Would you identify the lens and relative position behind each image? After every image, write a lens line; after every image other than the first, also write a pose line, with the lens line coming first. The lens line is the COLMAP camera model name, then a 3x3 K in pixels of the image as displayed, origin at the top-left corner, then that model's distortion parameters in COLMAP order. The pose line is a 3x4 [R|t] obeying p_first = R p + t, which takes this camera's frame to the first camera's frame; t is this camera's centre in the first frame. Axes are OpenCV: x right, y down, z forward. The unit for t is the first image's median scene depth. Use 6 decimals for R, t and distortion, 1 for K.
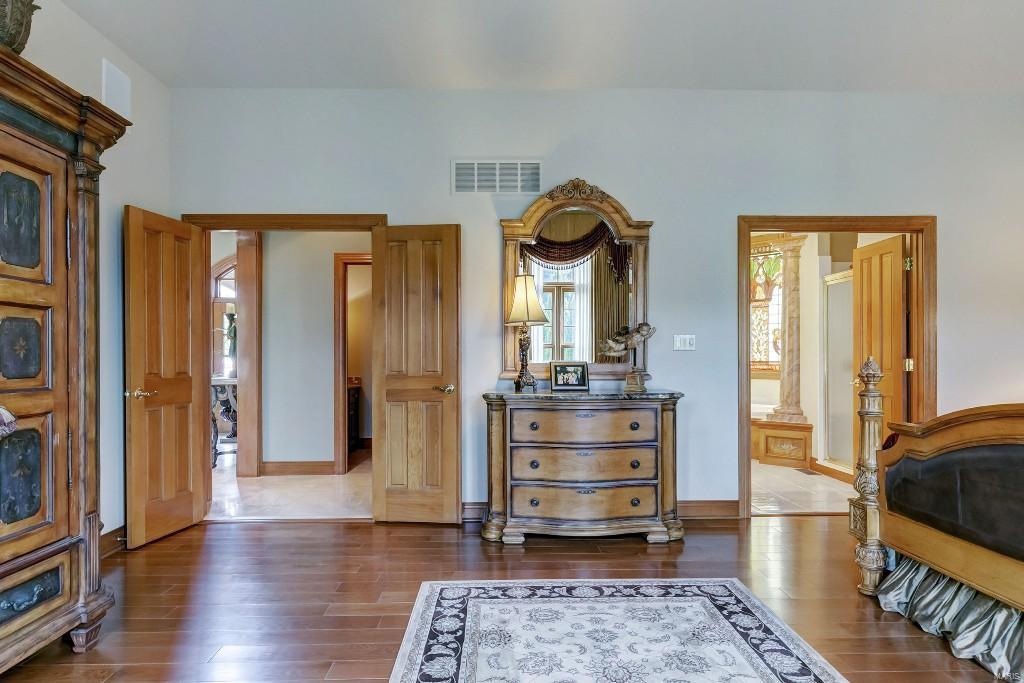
lens RADIAL K [[567.8, 0, 512.0], [0, 567.8, 359.5], [0, 0, 1]] dist [-0.001966, -0.000313]
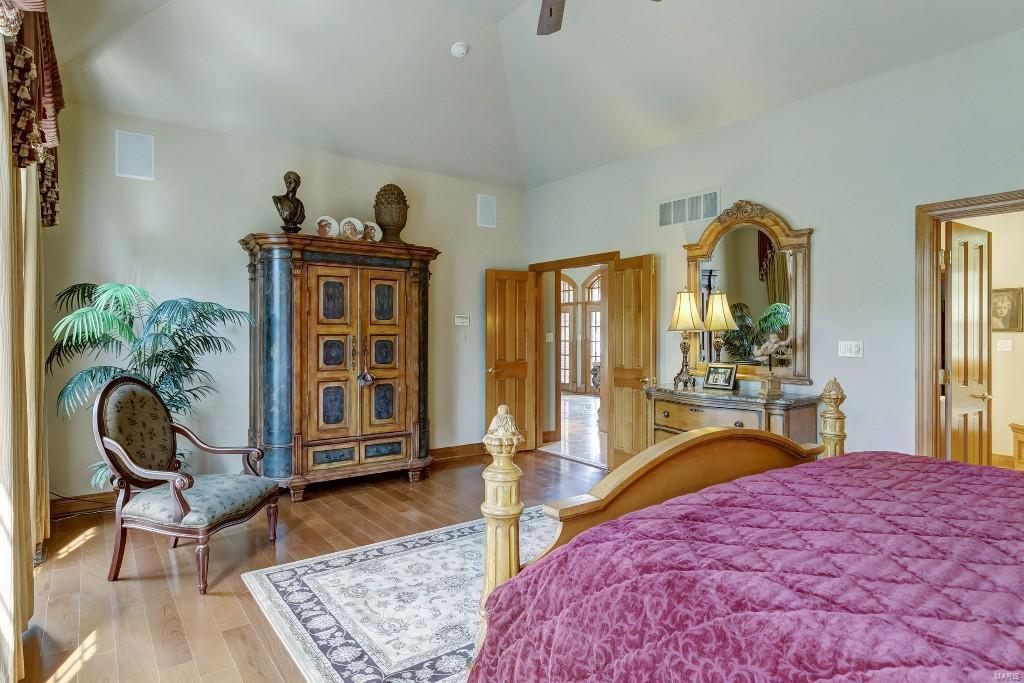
lens RADIAL K [[560.5, 0, 515.5], [0, 560.5, 337.7], [0, 0, 1]] dist [-0.000171, -0.000753]
pose [[0.591925, 0.009630, -0.805936, 0.748977], [-0.009055, 0.999945, 0.005298, -0.050392], [0.805942, 0.004162, 0.591979, -0.009455]]
